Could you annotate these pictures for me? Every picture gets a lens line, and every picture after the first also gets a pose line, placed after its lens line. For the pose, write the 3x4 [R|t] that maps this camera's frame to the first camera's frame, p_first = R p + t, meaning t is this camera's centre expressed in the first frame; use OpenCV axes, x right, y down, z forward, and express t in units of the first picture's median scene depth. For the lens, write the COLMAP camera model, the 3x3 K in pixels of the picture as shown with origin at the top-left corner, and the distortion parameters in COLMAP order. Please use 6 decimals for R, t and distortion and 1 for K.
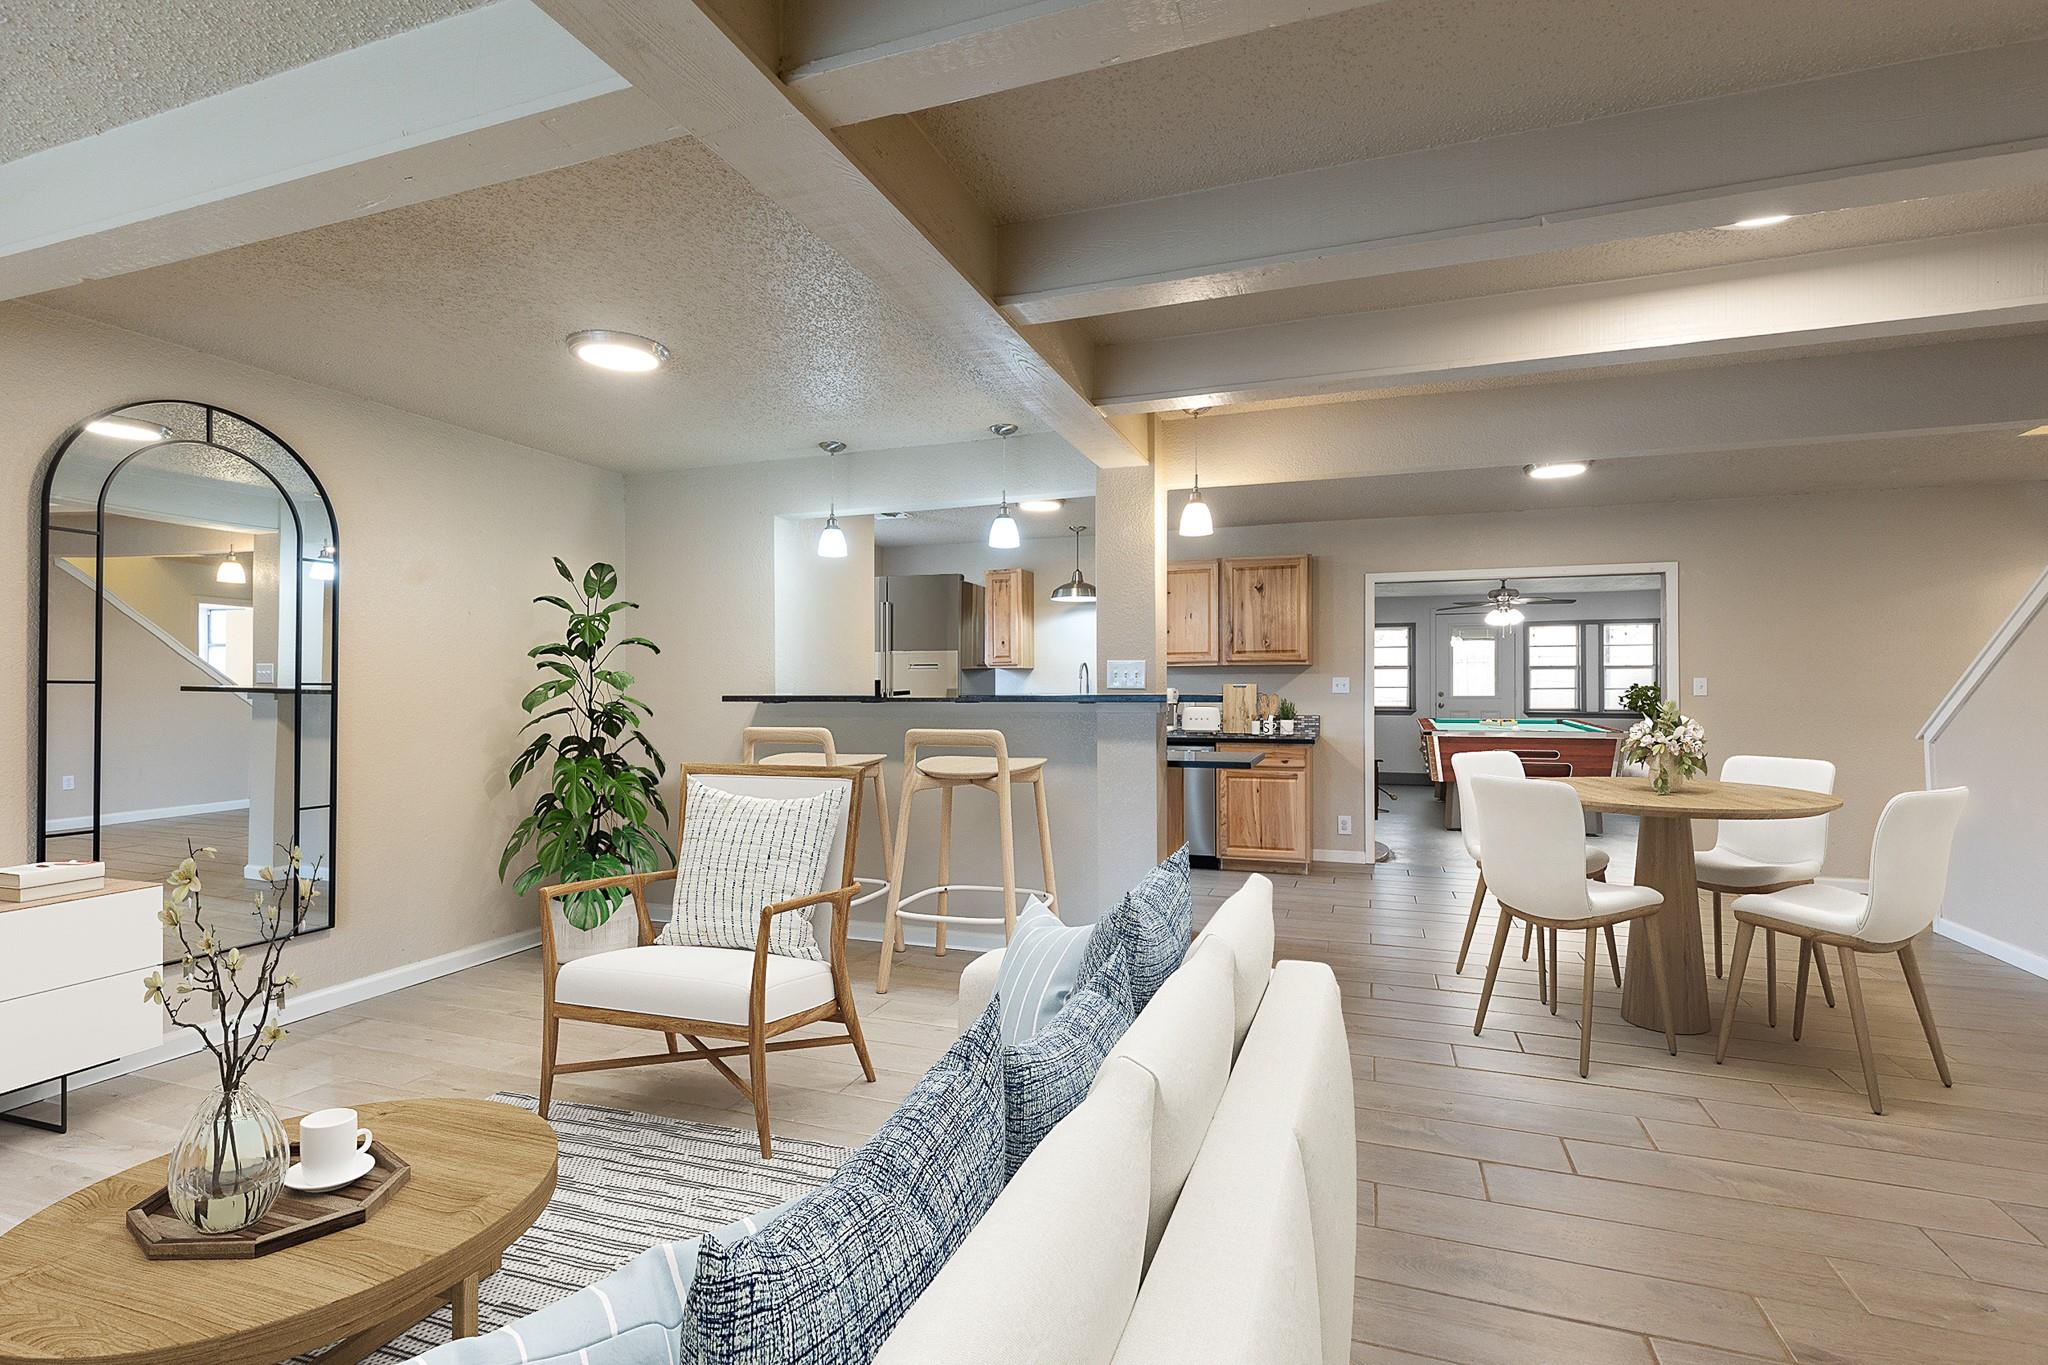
lens RADIAL K [[929.7, 0, 1032.5], [0, 929.7, 679.8], [0, 0, 1]] dist [0.012226, -0.003193]
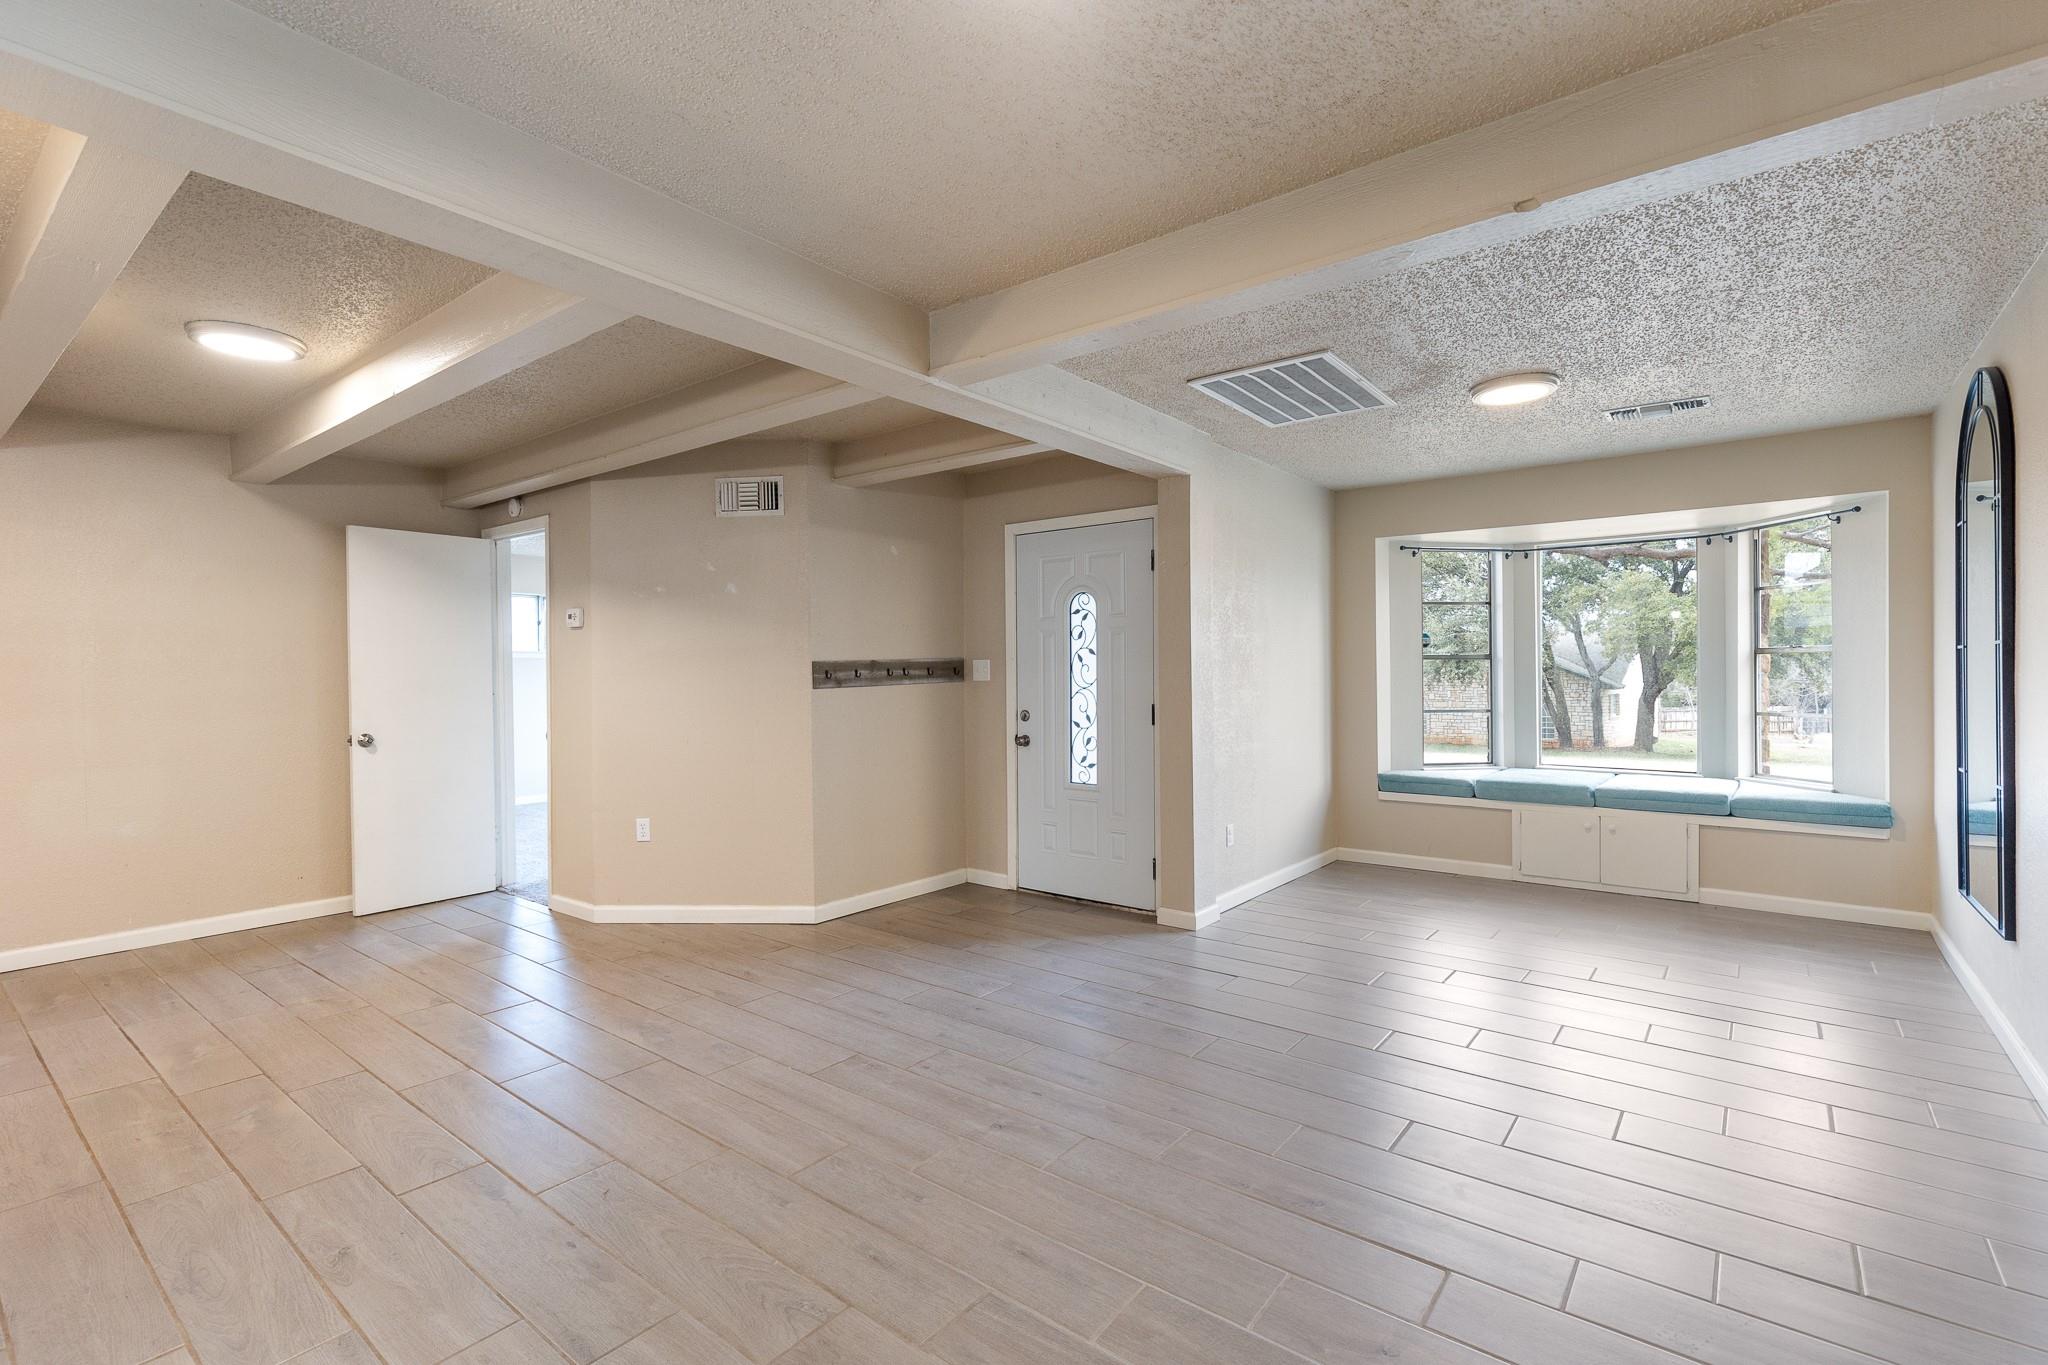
lens RADIAL K [[929.7, 0, 1036.0], [0, 929.7, 684.7], [0, 0, 1]] dist [0.012226, -0.003193]
pose [[-0.951216, 0.004490, 0.308493, -0.295829], [0.005577, 0.999981, 0.002643, 0.006770], [-0.308475, 0.004235, -0.951223, 0.712945]]
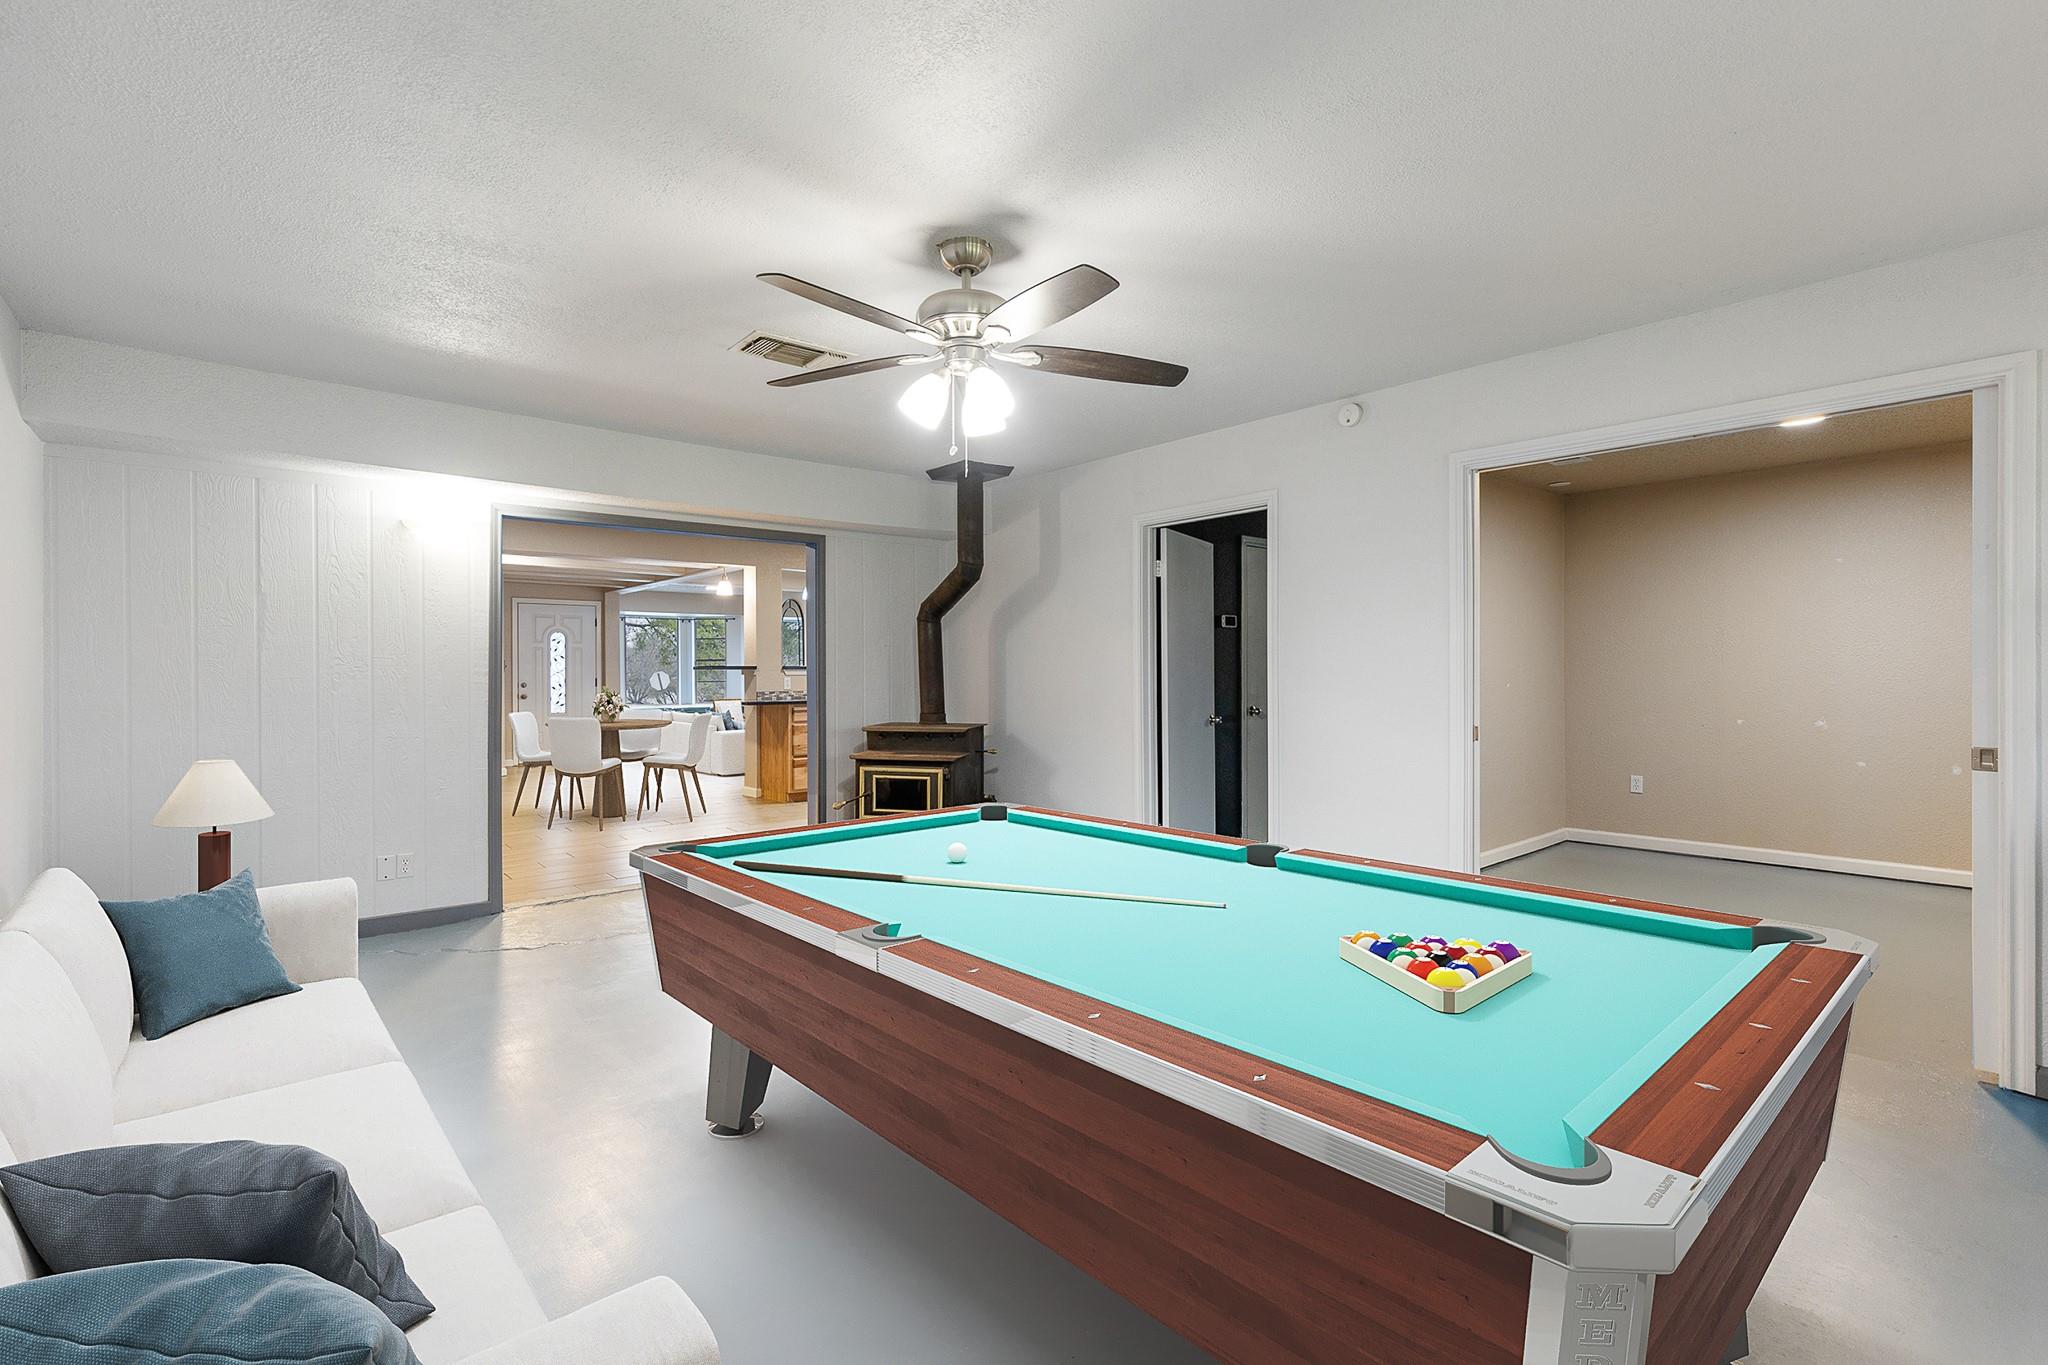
lens RADIAL K [[929.7, 0, 1034.6], [0, 929.7, 673.6], [0, 0, 1]] dist [0.012226, -0.003193]
pose [[-0.490303, 0.007013, -0.871524, 1.103348], [0.012457, 0.999922, 0.001038, 0.024603], [0.871463, -0.010348, -0.490352, 1.723128]]
